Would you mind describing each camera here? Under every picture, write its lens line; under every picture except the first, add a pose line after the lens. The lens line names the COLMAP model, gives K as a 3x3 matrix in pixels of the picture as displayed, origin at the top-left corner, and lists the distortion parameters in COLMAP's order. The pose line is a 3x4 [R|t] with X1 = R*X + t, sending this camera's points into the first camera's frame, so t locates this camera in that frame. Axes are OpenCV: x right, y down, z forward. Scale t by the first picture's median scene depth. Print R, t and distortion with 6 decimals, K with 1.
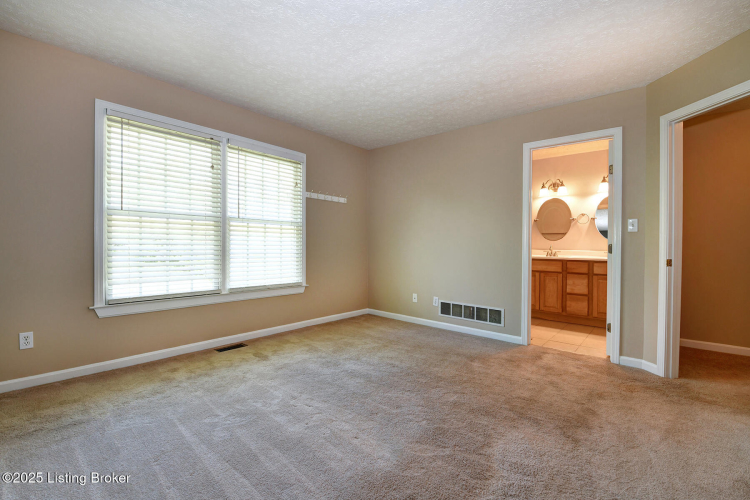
lens RADIAL K [[327.7, 0, 377.0], [0, 327.7, 246.7], [0, 0, 1]] dist [0.000494, -0.011716]
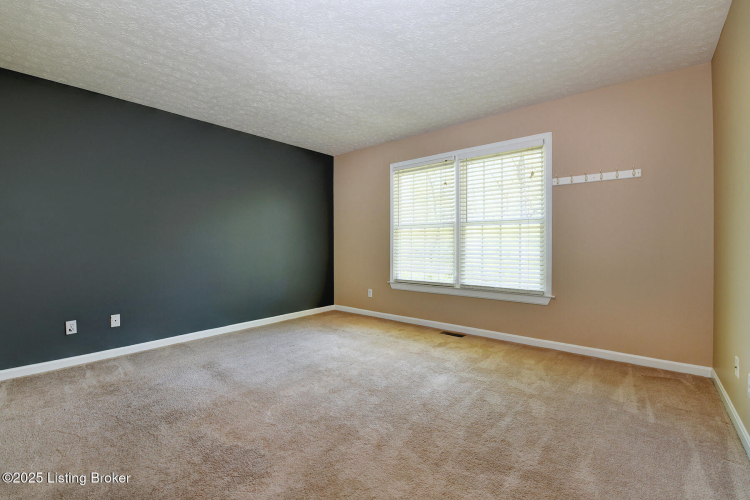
lens RADIAL K [[327.7, 0, 377.0], [0, 327.7, 246.7], [0, 0, 1]] dist [0.000494, -0.011716]
pose [[0.013335, -0.010184, -0.999859, 0.699086], [-0.005342, 0.999933, -0.010256, 0.009526], [0.999897, 0.005478, 0.013279, 0.691511]]
